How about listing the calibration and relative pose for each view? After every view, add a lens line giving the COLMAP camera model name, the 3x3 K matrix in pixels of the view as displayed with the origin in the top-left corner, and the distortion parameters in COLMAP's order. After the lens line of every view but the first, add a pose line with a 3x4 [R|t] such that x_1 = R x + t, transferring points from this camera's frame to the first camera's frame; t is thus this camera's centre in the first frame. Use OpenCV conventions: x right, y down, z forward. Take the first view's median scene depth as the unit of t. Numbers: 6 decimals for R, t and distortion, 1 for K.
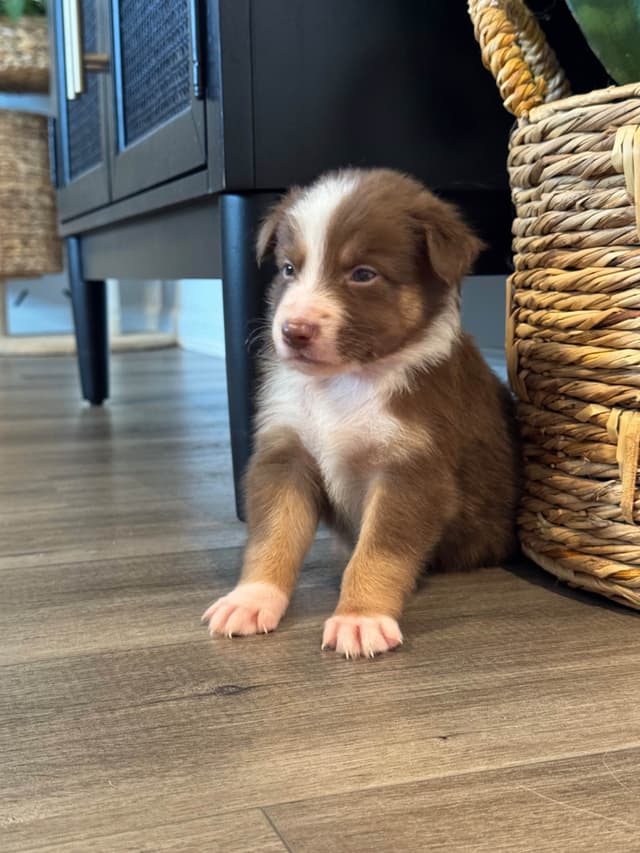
lens RADIAL K [[1202.7, 0, 320.0], [0, 1202.7, 426.5], [0, 0, 1]] dist [0.109374, -0.103946]
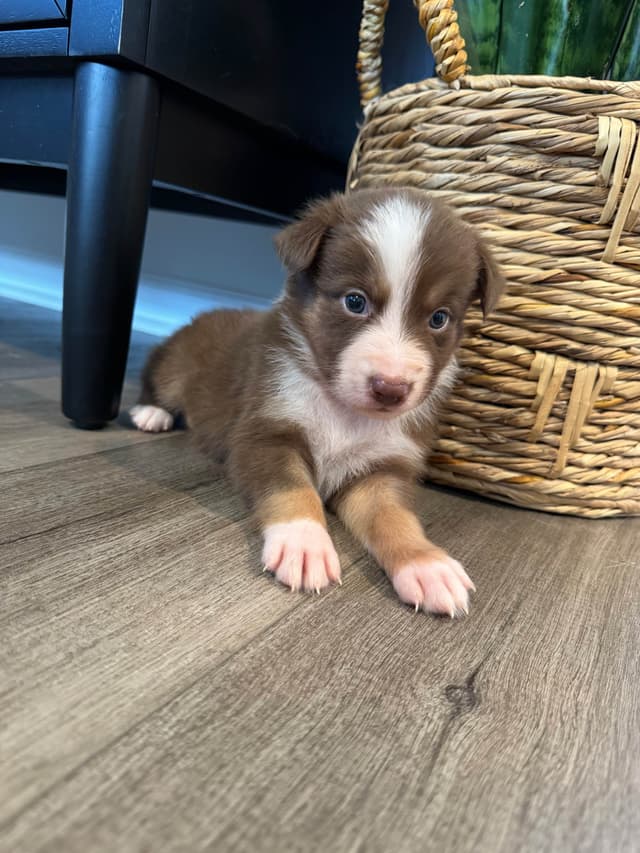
lens RADIAL K [[632.2, 0, 316.1], [0, 632.2, 427.7], [0, 0, 1]] dist [-0.020383, -0.001212]
pose [[0.745631, -0.023890, 0.665930, -0.348304], [-0.093046, 0.985834, 0.139548, -0.006788], [-0.659831, -0.166014, 0.732846, 0.646998]]
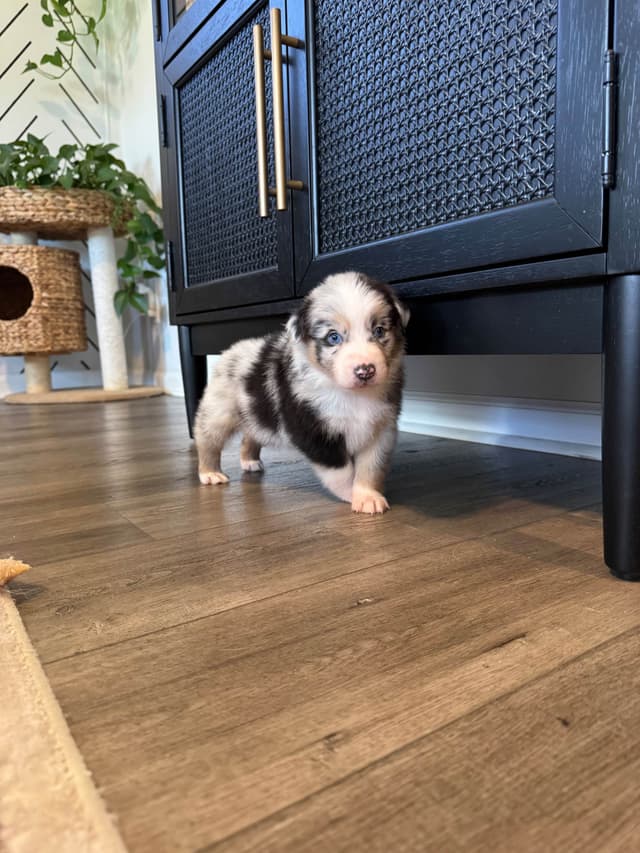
lens RADIAL K [[625.2, 0, 331.3], [0, 625.2, 412.7], [0, 0, 1]] dist [-0.005813, -0.002568]
pose [[0.965819, -0.035492, 0.256776, -0.618976], [0.041578, 0.998967, -0.018311, -0.090184], [-0.255861, 0.028362, 0.966297, 0.684288]]
